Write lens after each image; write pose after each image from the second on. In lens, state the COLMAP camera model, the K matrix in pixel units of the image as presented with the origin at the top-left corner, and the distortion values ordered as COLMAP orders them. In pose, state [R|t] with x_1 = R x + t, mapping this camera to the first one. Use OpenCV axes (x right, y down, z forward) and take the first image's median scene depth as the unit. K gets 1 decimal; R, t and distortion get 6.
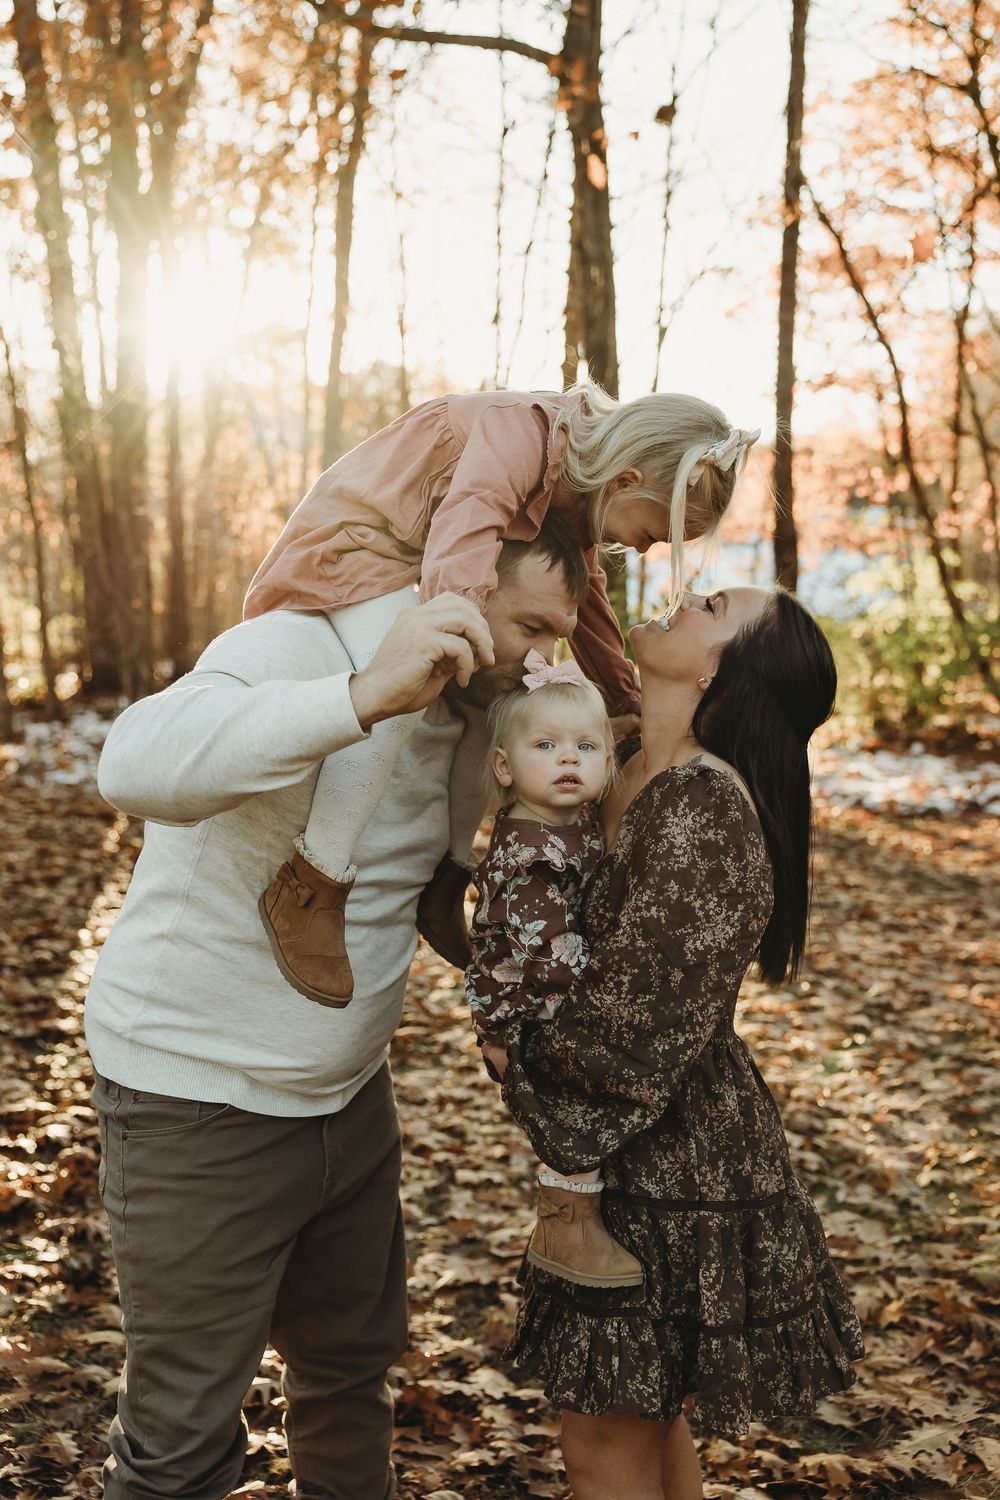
lens RADIAL K [[1673.2, 0, 460.9], [0, 1673.2, 721.6], [0, 0, 1]] dist [0.025295, 0.000000]
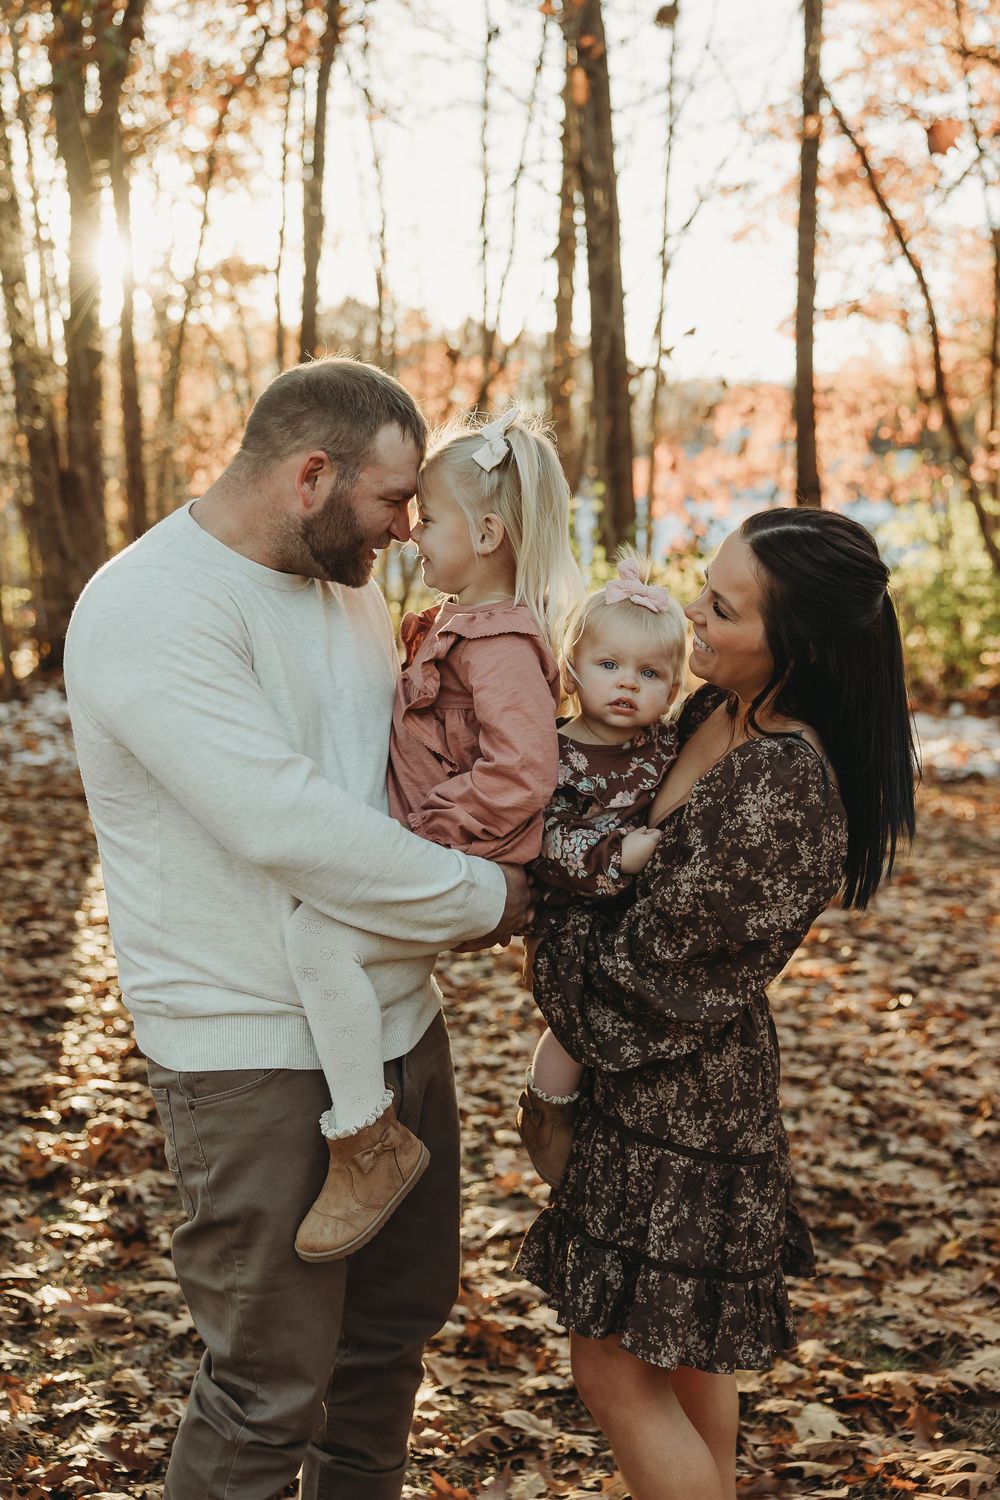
lens RADIAL K [[1852.2, 0, 456.9], [0, 1852.2, 747.5], [0, 0, 1]] dist [0.041505, 0.000000]
pose [[0.999791, -0.019919, 0.004494, -0.019964], [0.019794, 0.999457, 0.026359, 0.012392], [-0.005017, -0.026264, 0.999642, -0.053540]]
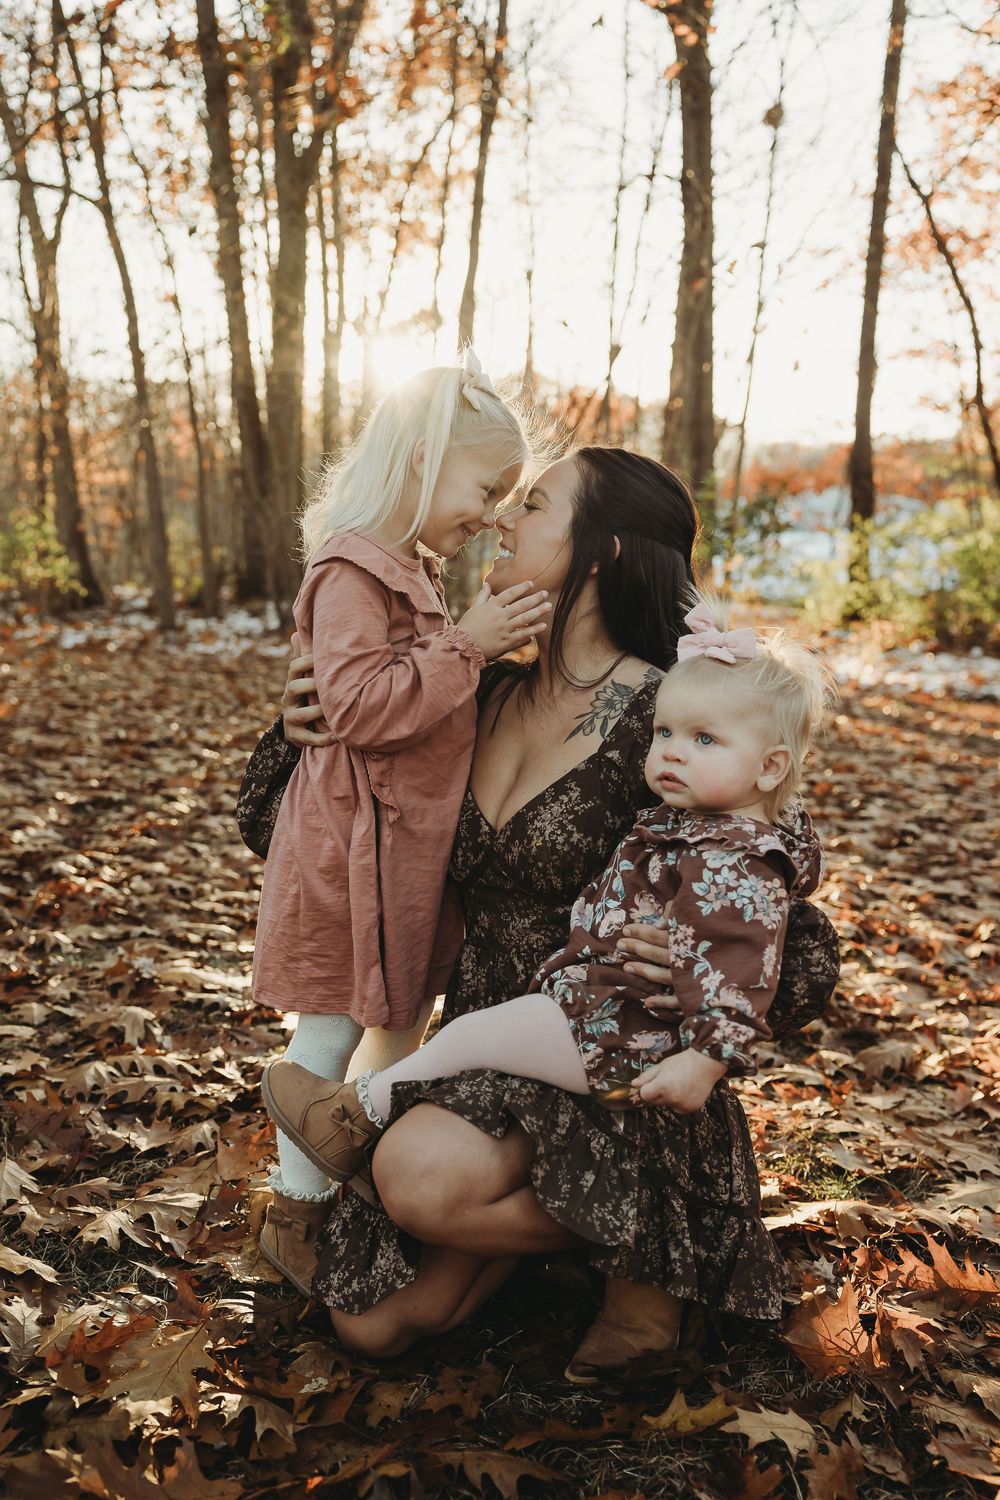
lens RADIAL K [[1393.4, 0, 430.4], [0, 1393.4, 747.3], [0, 0, 1]] dist [0.004463, 0.017606]
pose [[0.994035, 0.037255, -0.102501, 0.043692], [-0.031045, 0.997622, 0.061530, 0.094740], [0.104550, -0.057980, 0.992828, 0.173505]]
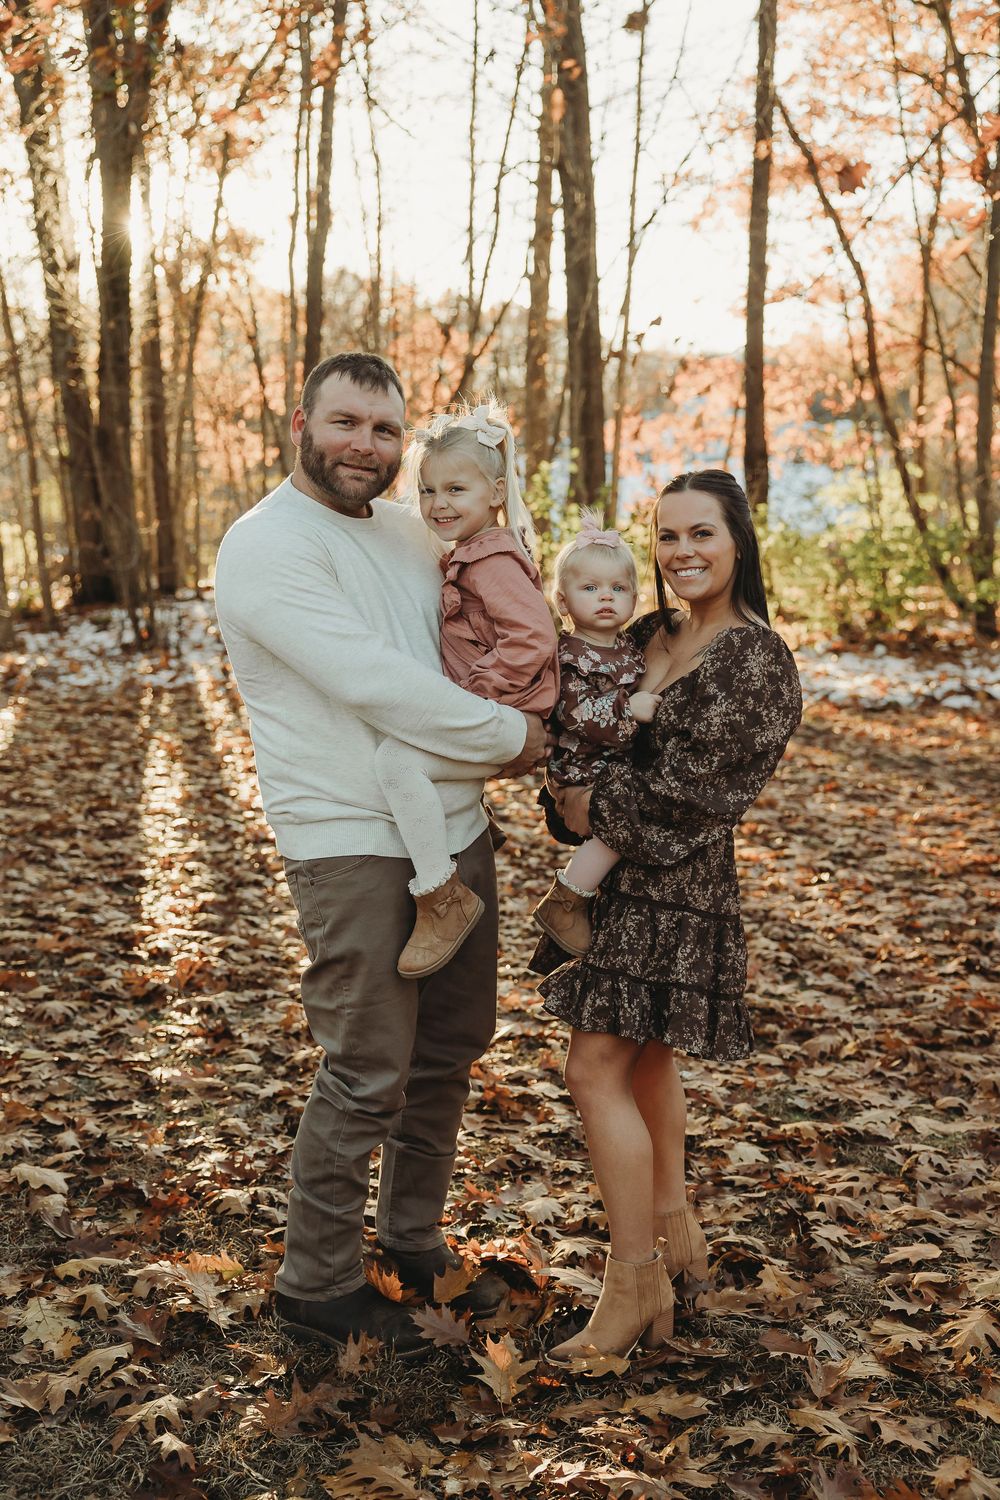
lens RADIAL K [[1673.2, 0, 476.0], [0, 1673.2, 750.5], [0, 0, 1]] dist [0.025295, 0.000000]
pose [[0.999572, -0.007571, 0.028247, -0.039941], [0.005669, 0.997748, 0.066838, 0.020624], [-0.028689, -0.066649, 0.997364, -0.160768]]
